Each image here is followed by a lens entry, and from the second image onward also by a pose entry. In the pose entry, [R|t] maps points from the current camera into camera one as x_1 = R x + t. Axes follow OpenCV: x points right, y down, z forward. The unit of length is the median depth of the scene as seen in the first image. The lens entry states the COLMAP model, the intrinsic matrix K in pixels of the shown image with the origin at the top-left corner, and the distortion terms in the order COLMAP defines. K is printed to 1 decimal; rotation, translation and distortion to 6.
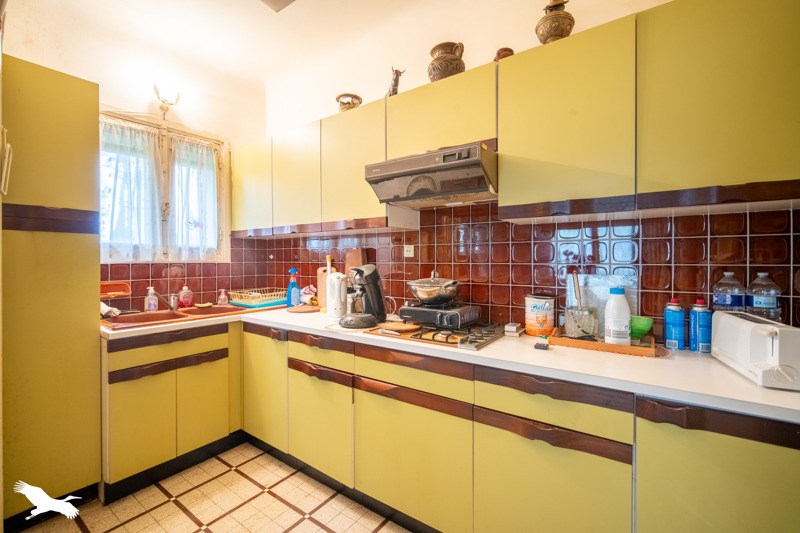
lens RADIAL K [[354.3, 0, 397.9], [0, 354.3, 263.5], [0, 0, 1]] dist [-0.002494, 0.000100]
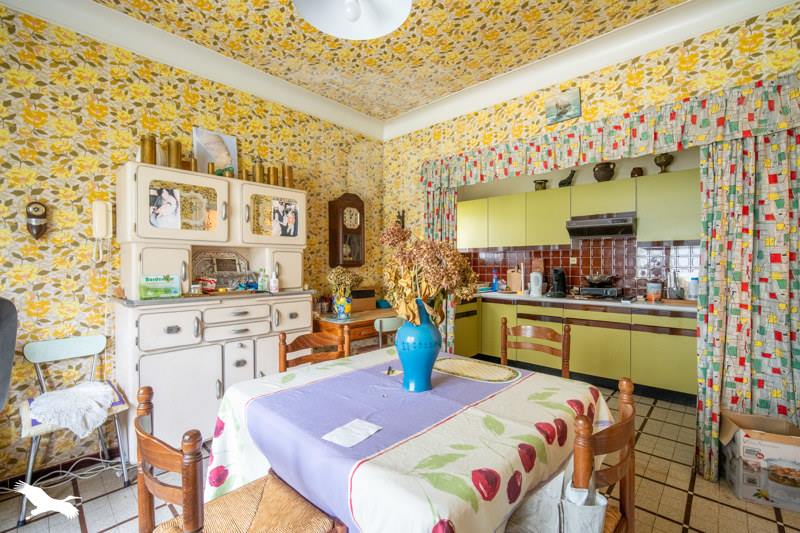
lens RADIAL K [[354.3, 0, 397.6], [0, 354.3, 268.7], [0, 0, 1]] dist [-0.002494, 0.000100]
pose [[0.991515, 0.003139, -0.129954, -0.706164], [-0.003713, 0.999984, -0.004176, 0.021346], [0.129939, 0.004624, 0.991511, -1.083781]]
